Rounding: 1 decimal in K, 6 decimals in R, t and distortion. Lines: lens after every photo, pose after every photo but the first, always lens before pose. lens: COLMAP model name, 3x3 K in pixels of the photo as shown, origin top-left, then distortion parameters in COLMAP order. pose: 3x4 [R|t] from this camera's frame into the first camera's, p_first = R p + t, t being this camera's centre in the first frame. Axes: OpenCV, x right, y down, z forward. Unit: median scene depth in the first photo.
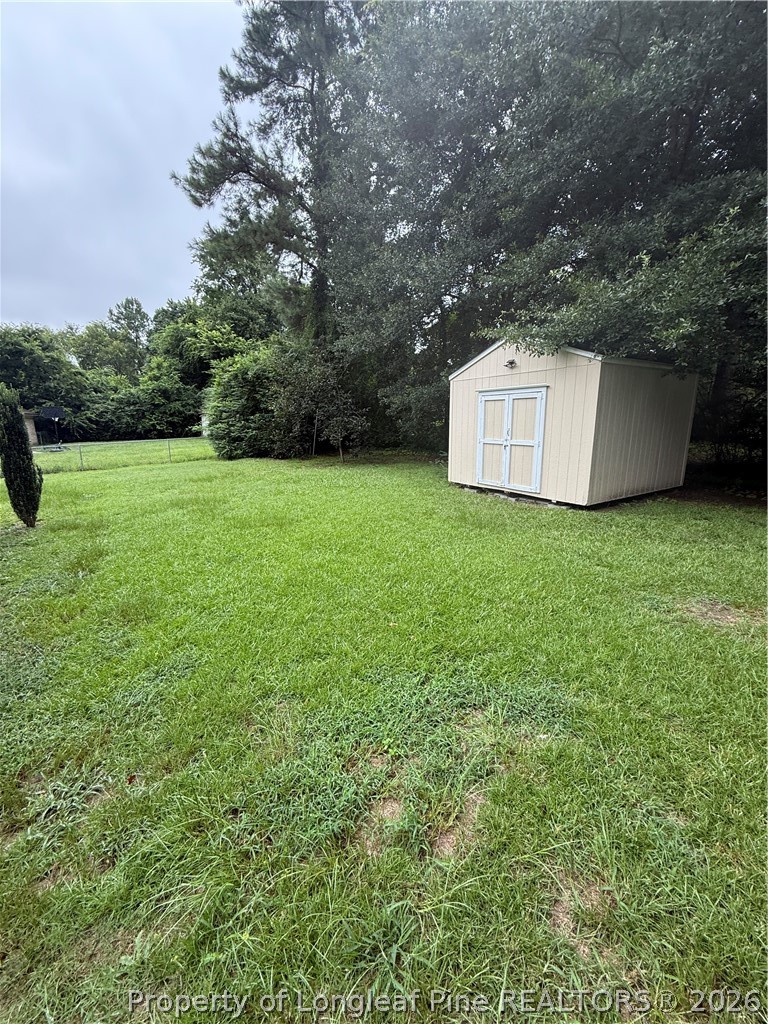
lens RADIAL K [[407.4, 0, 384.4], [0, 407.4, 508.5], [0, 0, 1]] dist [-0.000970, 0.000383]
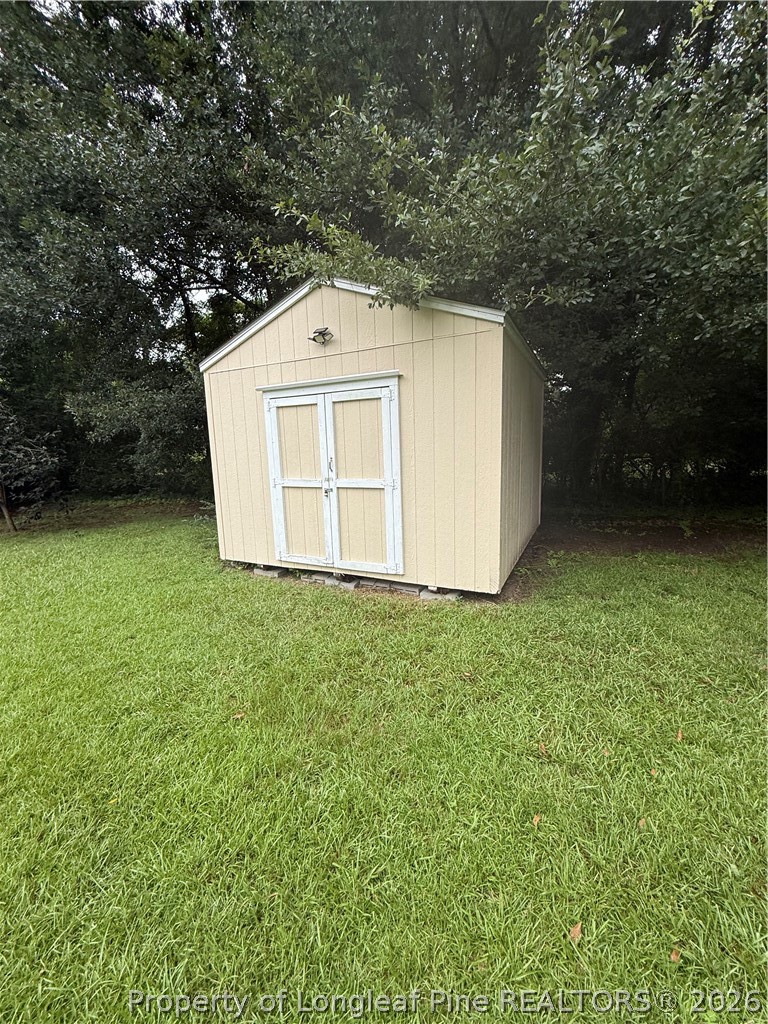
lens RADIAL K [[407.4, 0, 379.7], [0, 407.4, 511.7], [0, 0, 1]] dist [-0.000970, 0.000383]
pose [[0.857899, -0.092833, 0.505362, 0.084730], [0.129917, 0.990775, -0.038544, -0.096320], [-0.497122, 0.098722, 0.862046, 0.508735]]
